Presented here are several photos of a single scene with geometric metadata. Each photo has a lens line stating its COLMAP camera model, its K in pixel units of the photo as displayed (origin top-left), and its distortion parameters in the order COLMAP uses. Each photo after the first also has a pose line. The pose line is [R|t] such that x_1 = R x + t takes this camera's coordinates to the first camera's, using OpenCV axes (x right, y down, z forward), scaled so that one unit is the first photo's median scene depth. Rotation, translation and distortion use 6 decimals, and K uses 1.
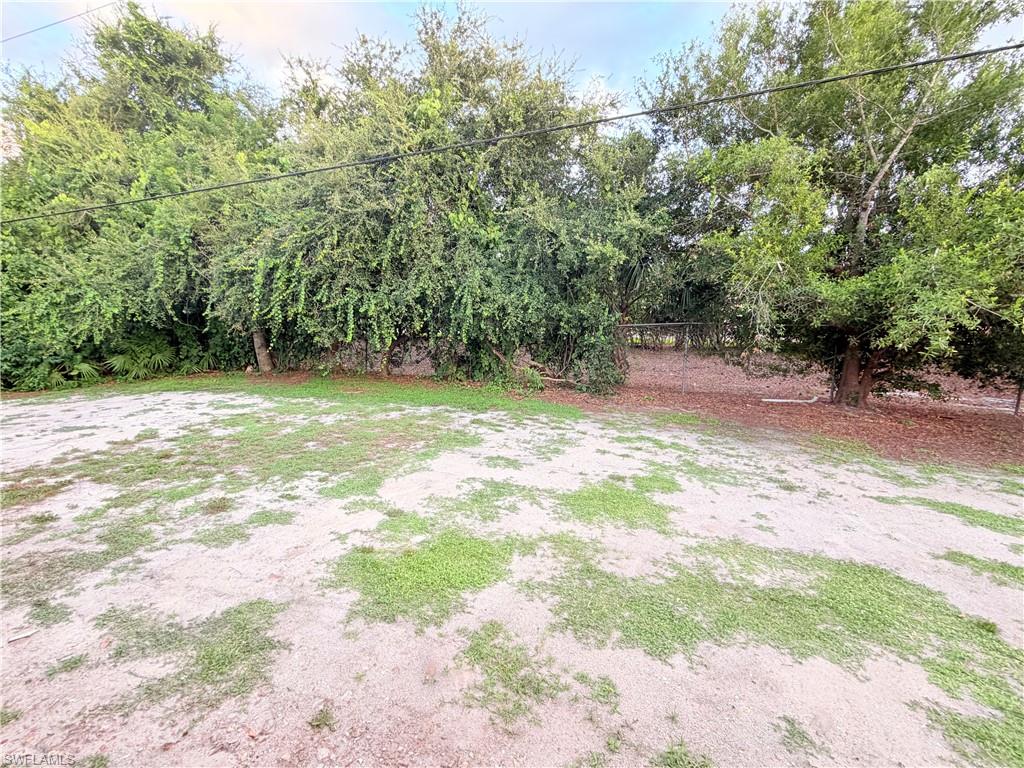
lens RADIAL K [[407.9, 0, 511.0], [0, 407.9, 385.3], [0, 0, 1]] dist [-0.000382, 0.000066]
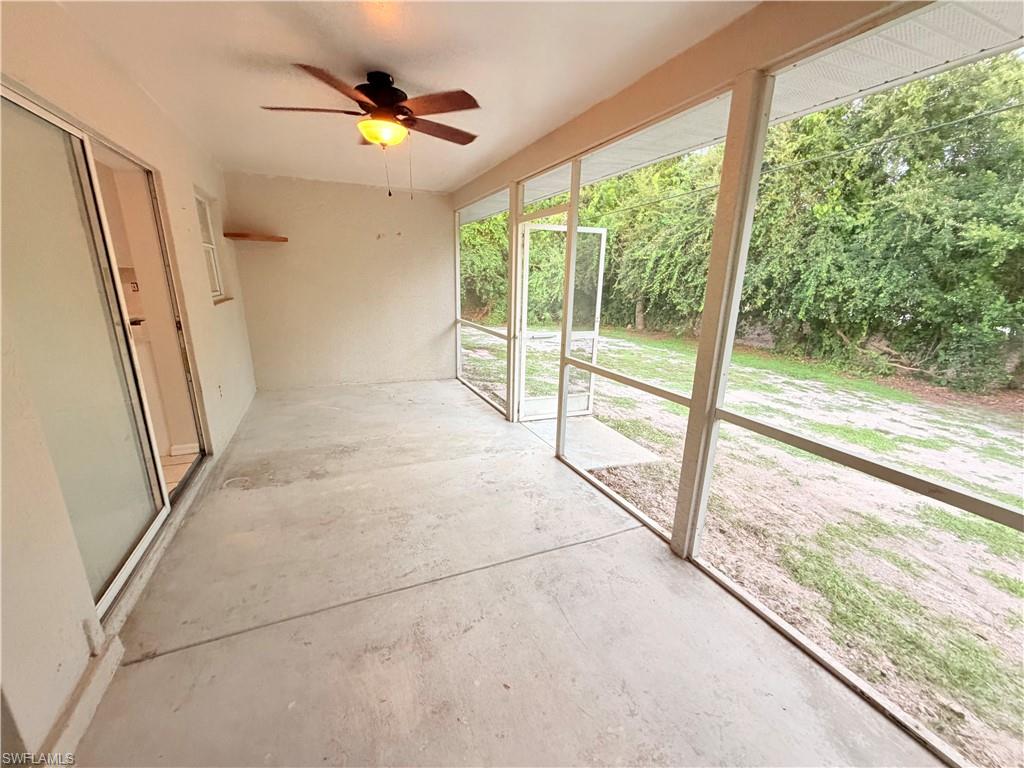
lens RADIAL K [[407.9, 0, 511.0], [0, 407.9, 385.3], [0, 0, 1]] dist [-0.000382, 0.000066]
pose [[0.668353, 0.208937, -0.713897, 0.203024], [-0.168368, 0.977325, 0.128407, 0.067569], [0.724538, 0.034376, 0.688377, -0.387727]]
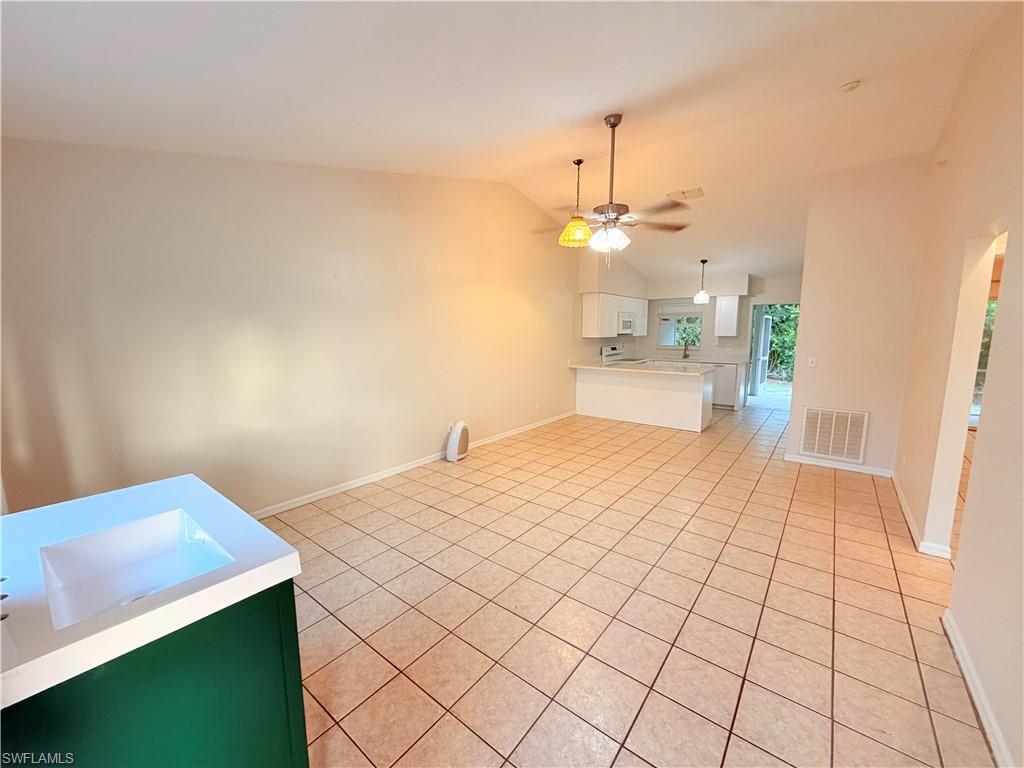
lens RADIAL K [[410.0, 0, 512.0], [0, 410.0, 384.0], [0, 0, 1]] dist [0.001706, 0.000137]
pose [[0.936628, 0.046483, -0.347228, -0.389311], [-0.069084, 0.996203, -0.052990, 0.249819], [0.343447, 0.073619, 0.936282, -1.398419]]
